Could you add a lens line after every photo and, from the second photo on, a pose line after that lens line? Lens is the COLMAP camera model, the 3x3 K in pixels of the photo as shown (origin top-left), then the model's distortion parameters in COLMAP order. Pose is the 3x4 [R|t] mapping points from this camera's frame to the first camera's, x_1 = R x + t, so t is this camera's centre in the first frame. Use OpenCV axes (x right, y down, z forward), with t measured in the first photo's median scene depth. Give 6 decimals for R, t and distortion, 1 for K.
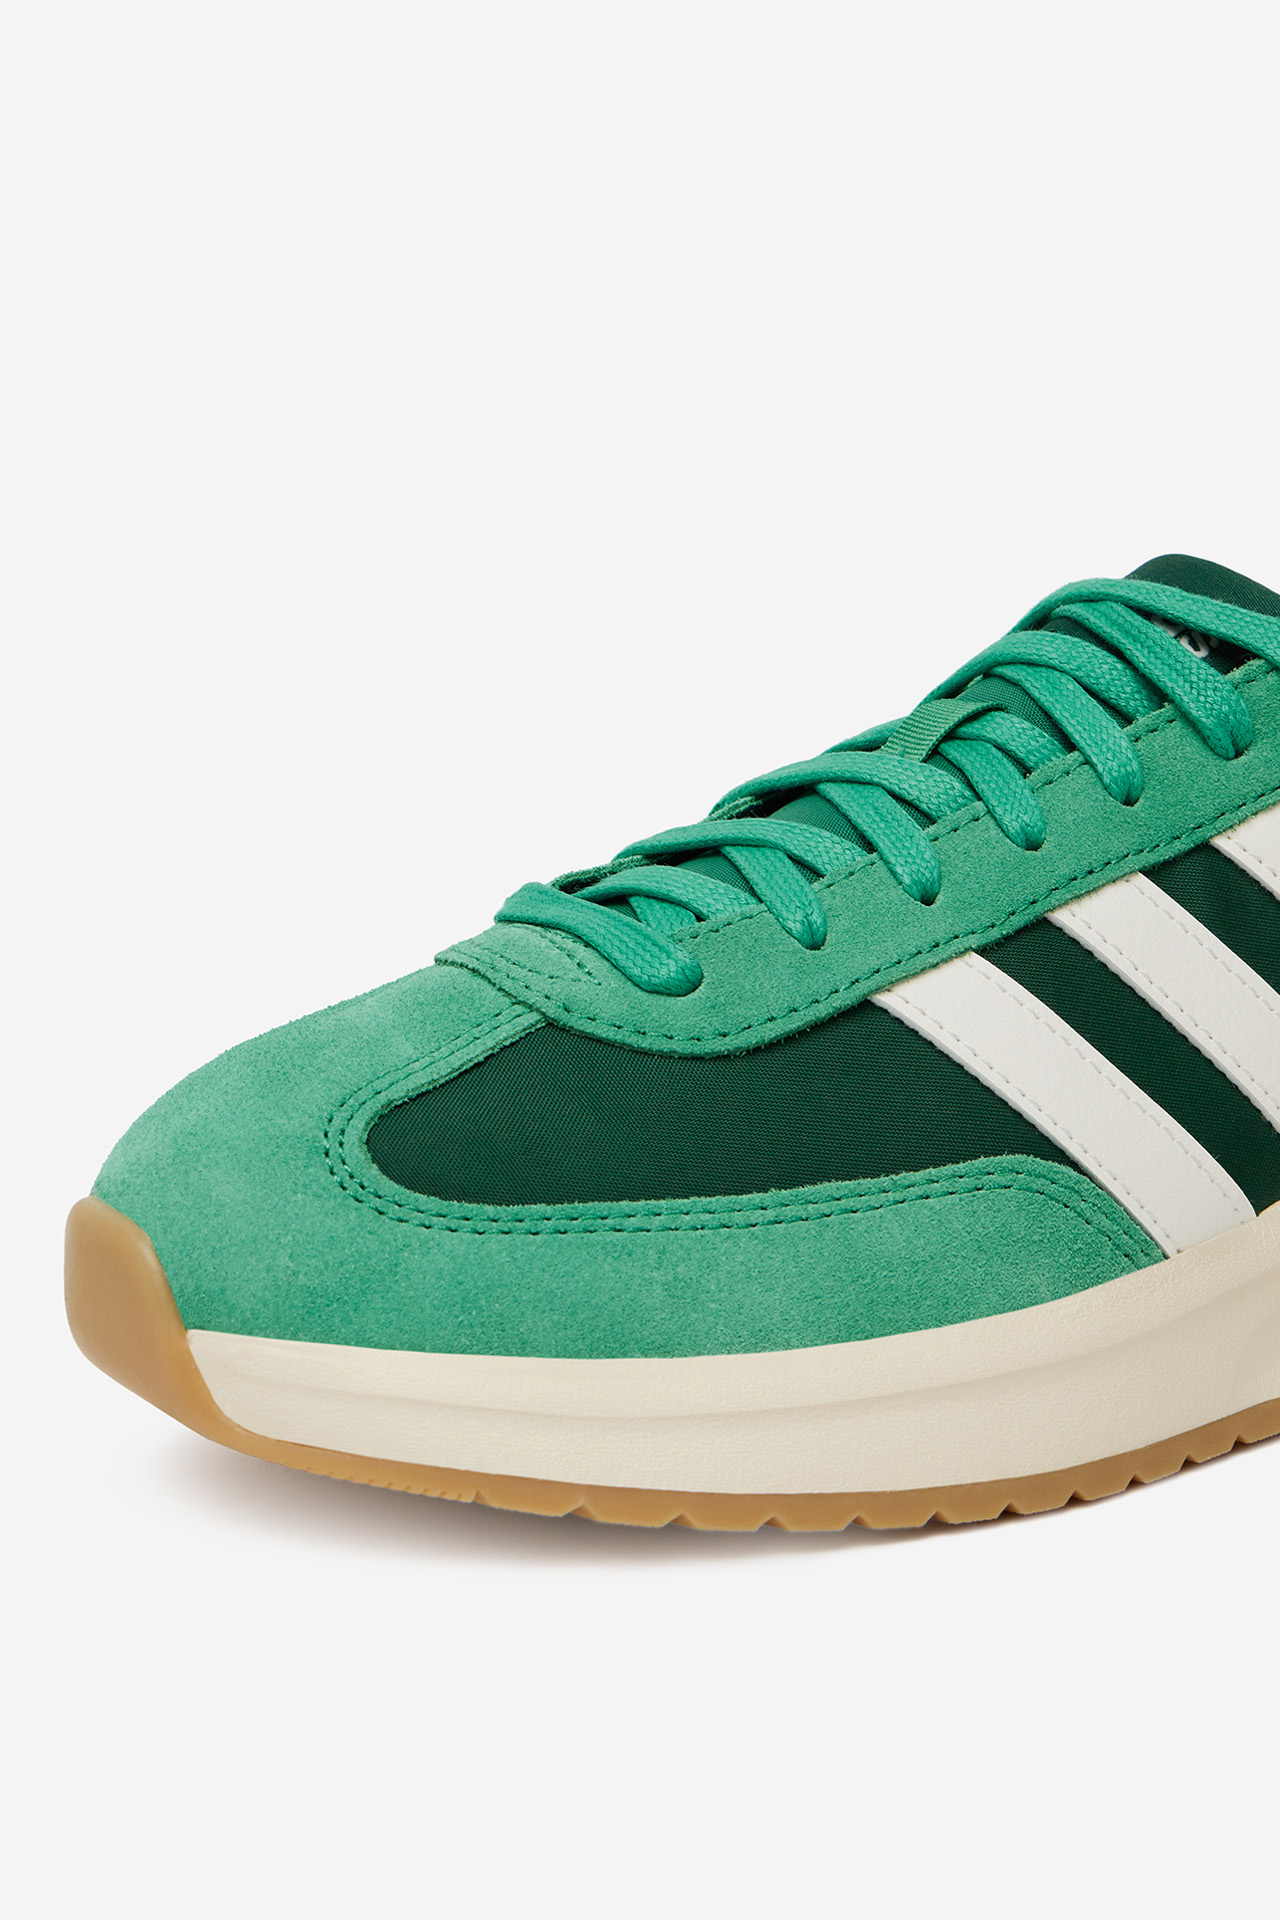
lens RADIAL K [[3771.3, 0, 642.0], [0, 3771.3, 951.4], [0, 0, 1]] dist [-0.056147, 0.000000]
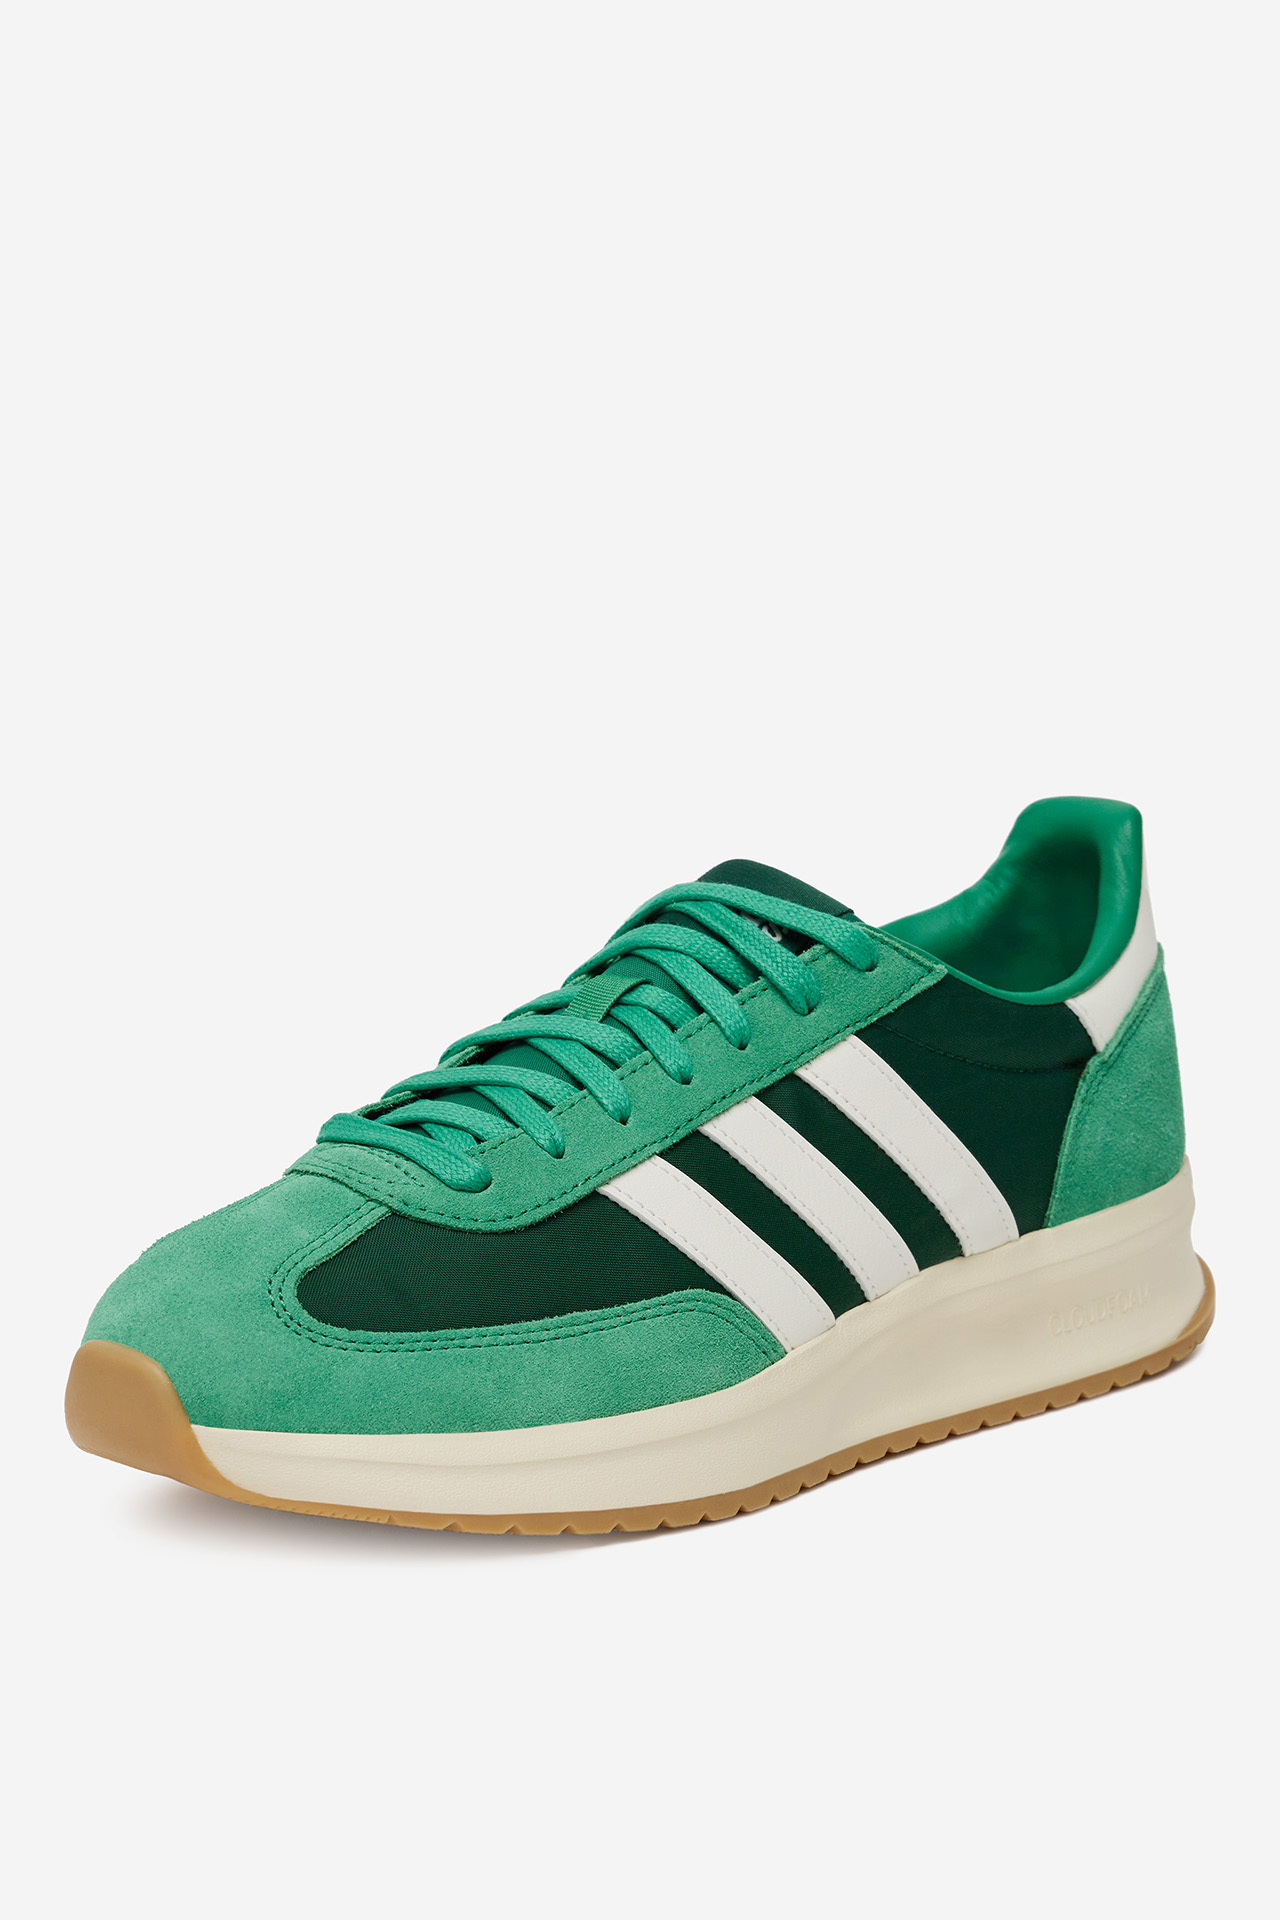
lens RADIAL K [[5817.5, 0, 639.8], [0, 5817.5, 962.0], [0, 0, 1]] dist [-0.233247, 0.000000]
pose [[0.972900, -0.023545, 0.230024, -0.457399], [0.023411, 0.999720, 0.003312, -0.086112], [-0.230038, 0.002163, 0.973179, -1.276542]]
